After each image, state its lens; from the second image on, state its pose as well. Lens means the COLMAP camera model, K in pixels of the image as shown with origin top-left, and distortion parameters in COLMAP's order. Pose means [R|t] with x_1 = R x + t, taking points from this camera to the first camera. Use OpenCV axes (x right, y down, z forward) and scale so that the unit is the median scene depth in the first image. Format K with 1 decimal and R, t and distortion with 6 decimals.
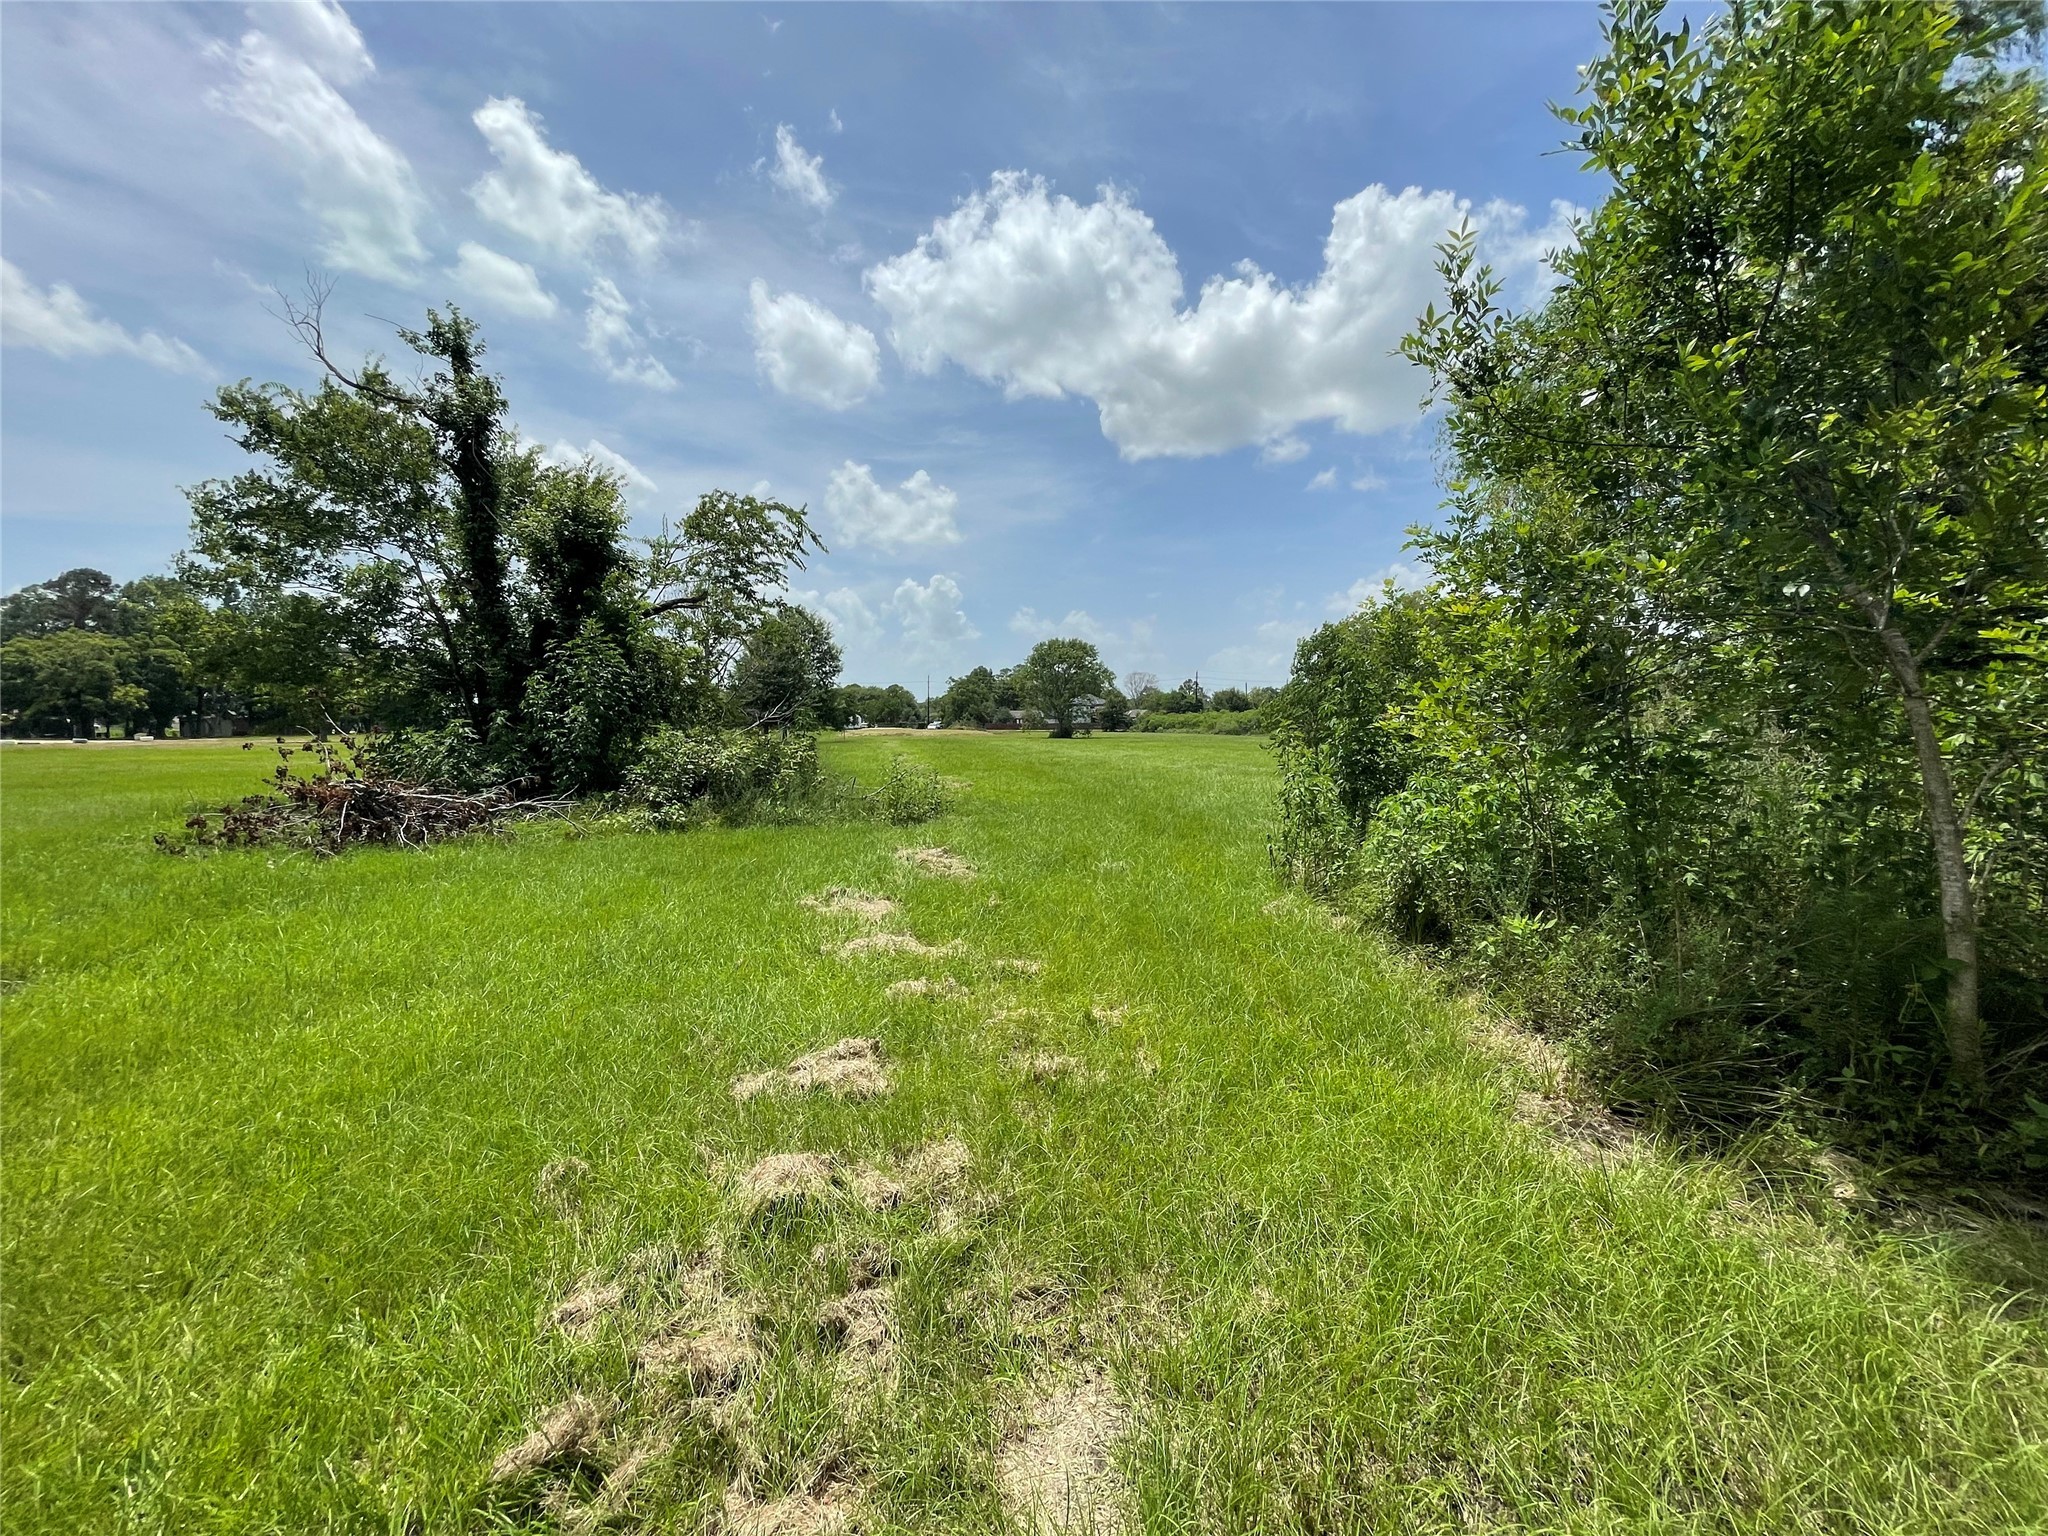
lens RADIAL K [[824.4, 0, 1027.5], [0, 824.4, 754.4], [0, 0, 1]] dist [-0.009102, 0.001282]
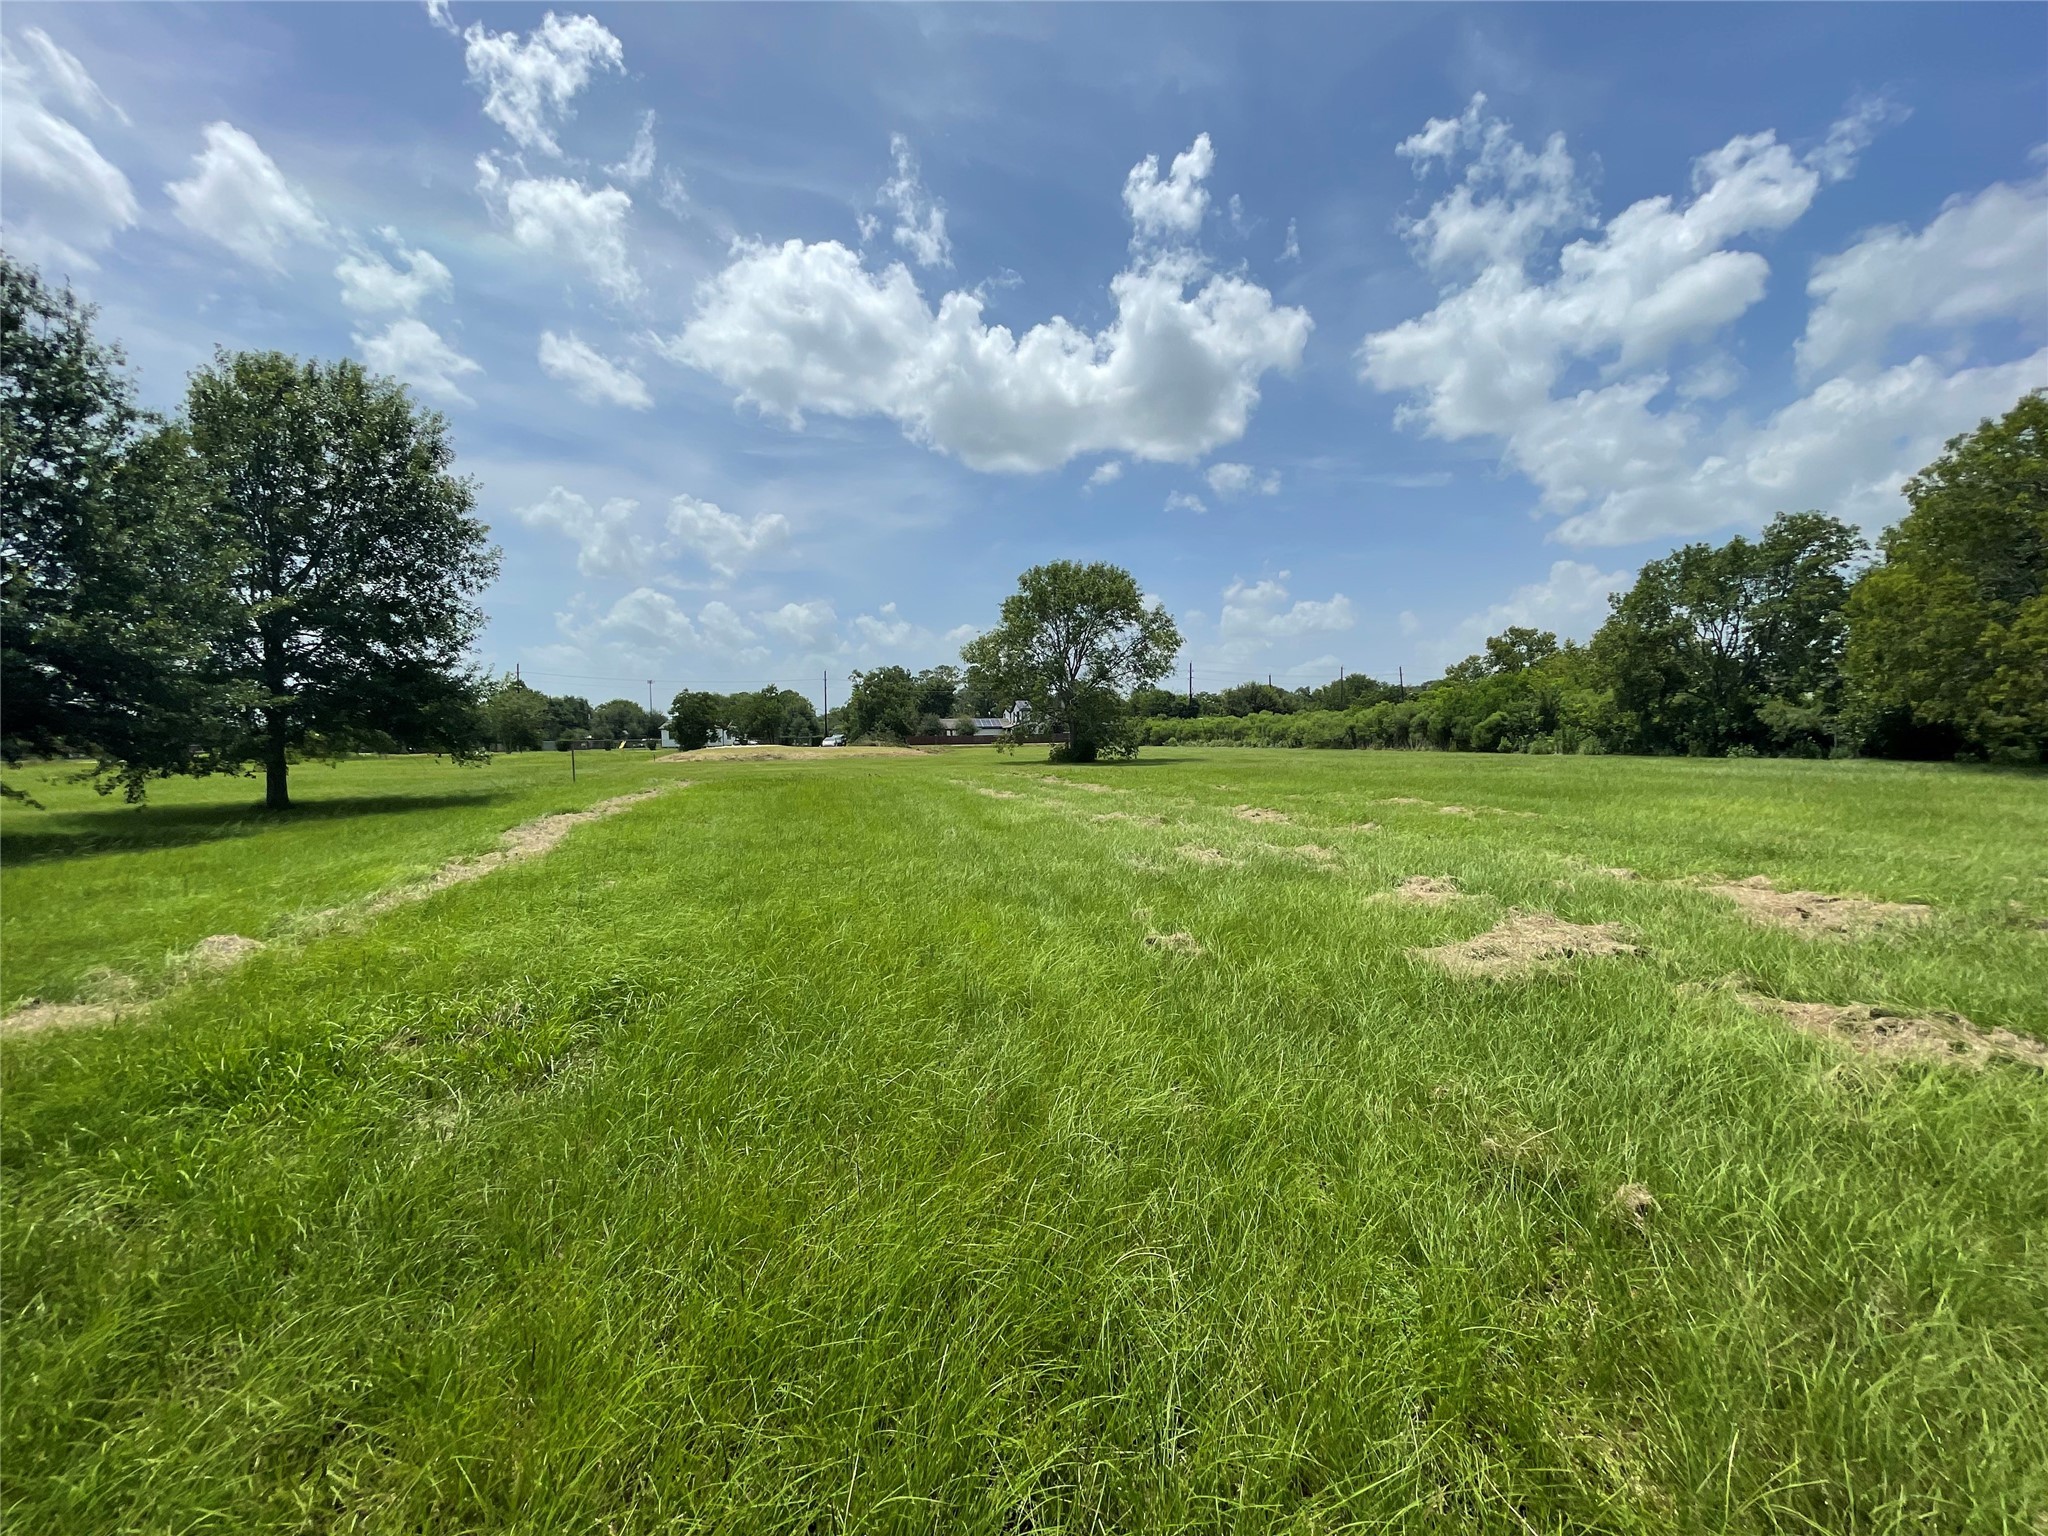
lens RADIAL K [[824.4, 0, 1029.5], [0, 824.4, 762.6], [0, 0, 1]] dist [-0.009102, 0.001282]
pose [[0.993539, -0.017430, 0.112141, -0.030410], [0.018146, 0.999821, -0.005367, -0.011040], [-0.112027, 0.007367, 0.993678, 0.326856]]
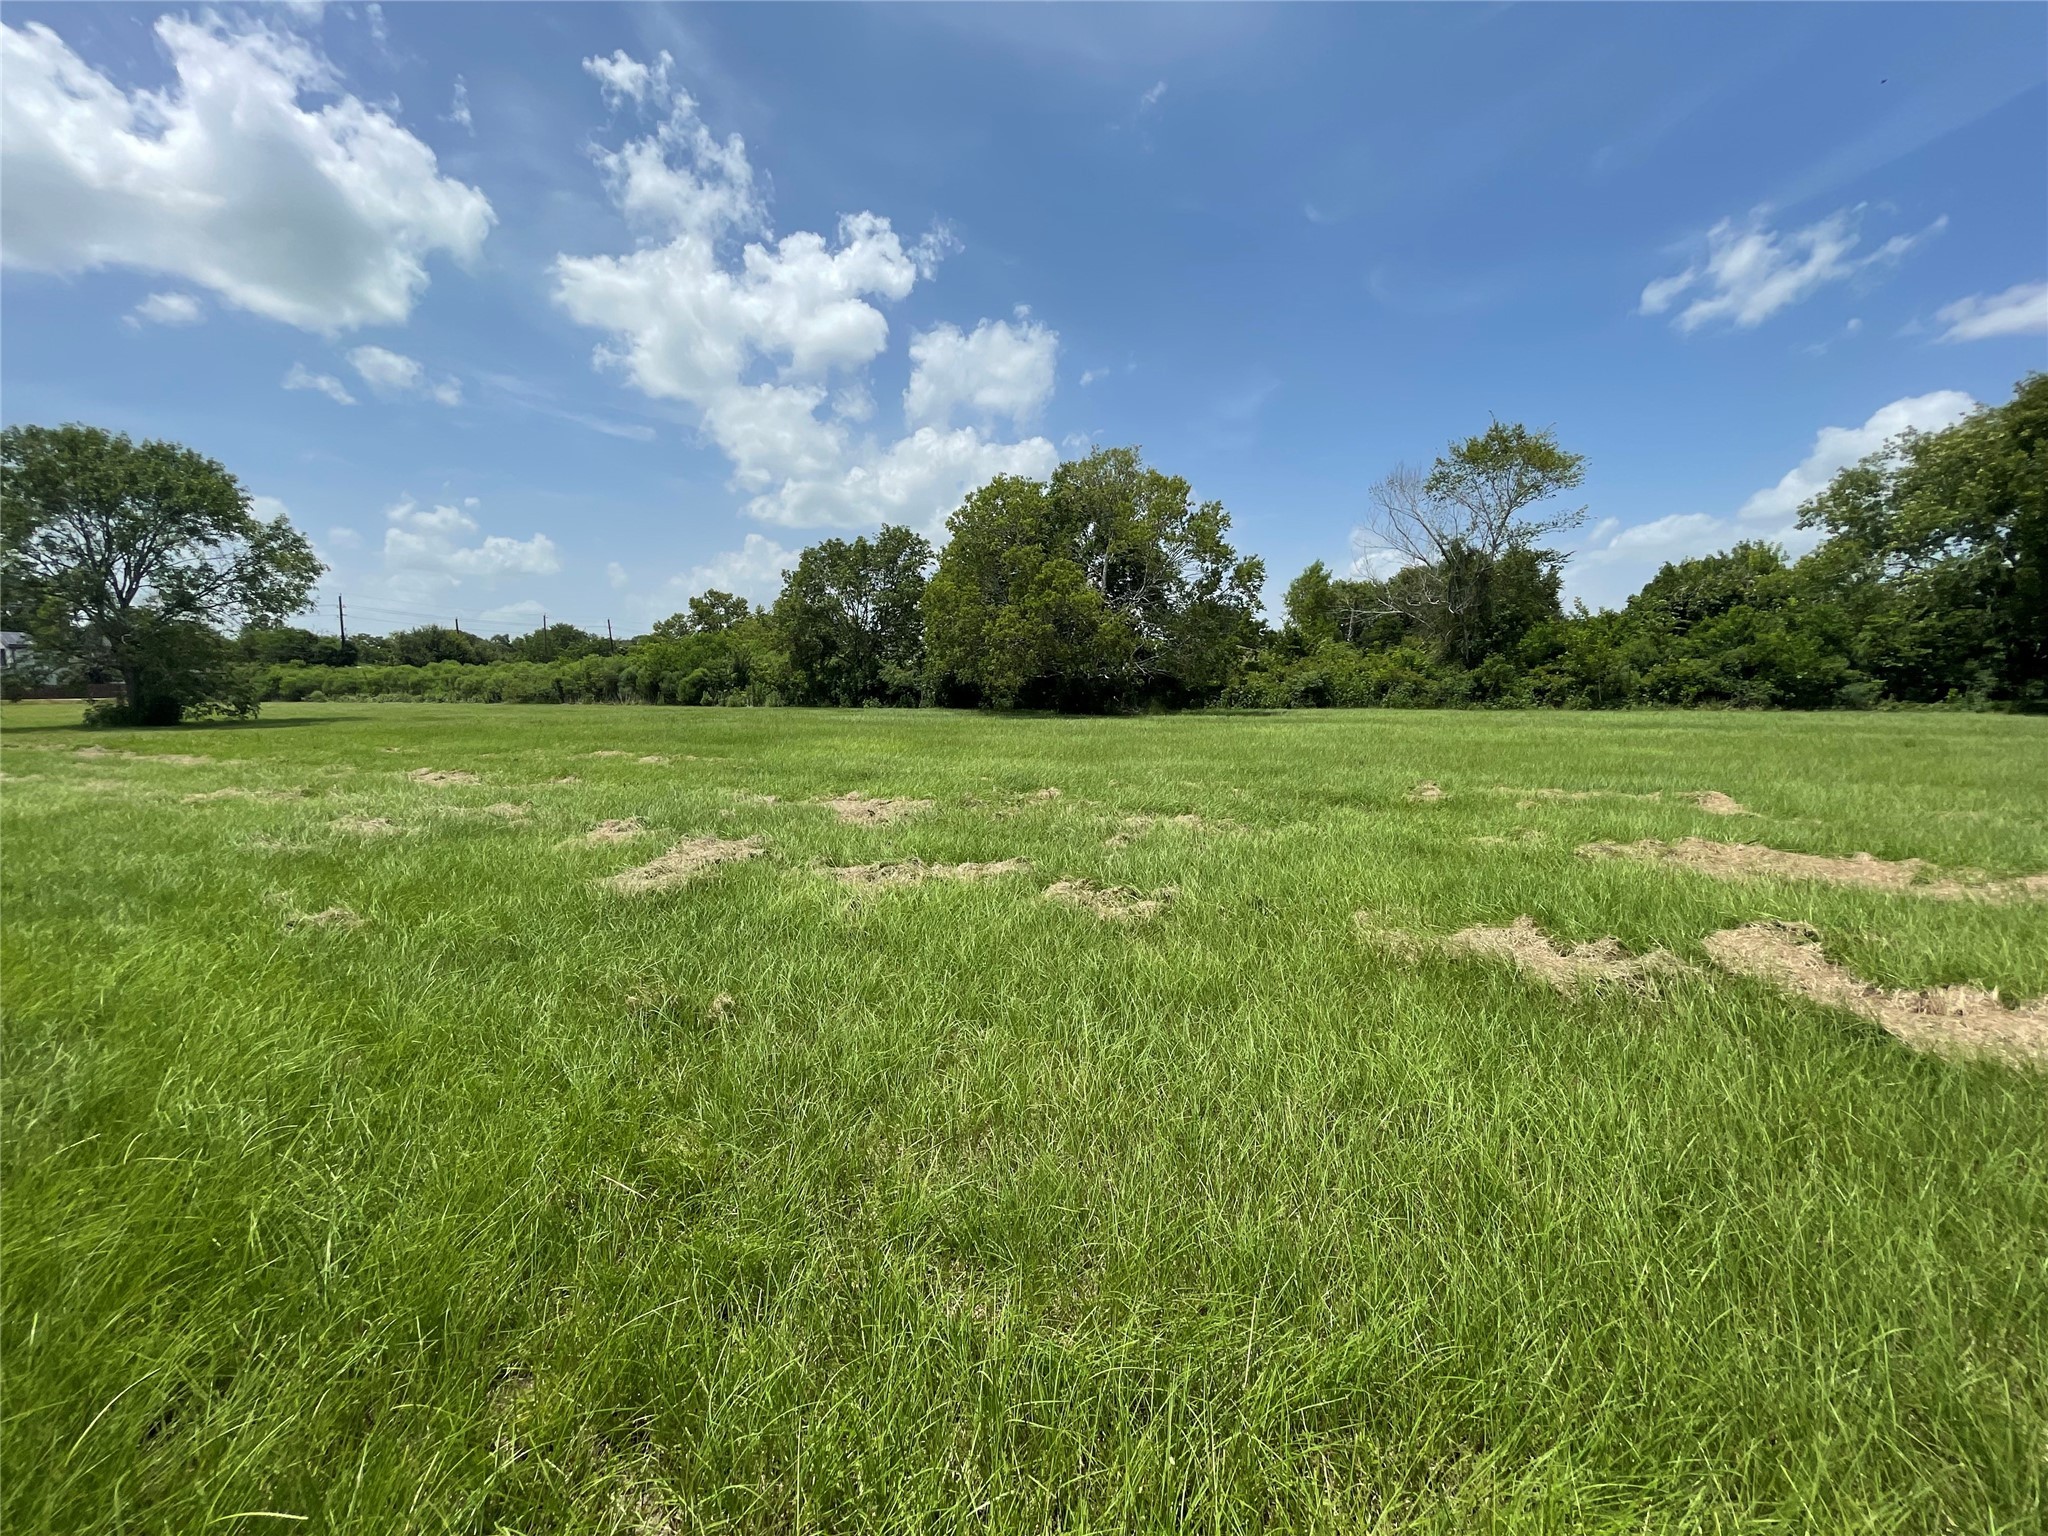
lens RADIAL K [[824.4, 0, 1020.3], [0, 824.4, 759.6], [0, 0, 1]] dist [-0.009102, 0.001282]
pose [[0.547513, -0.079989, 0.832965, -0.032452], [0.035581, 0.996746, 0.072330, -0.010931], [-0.836040, -0.009964, 0.548577, 0.318007]]
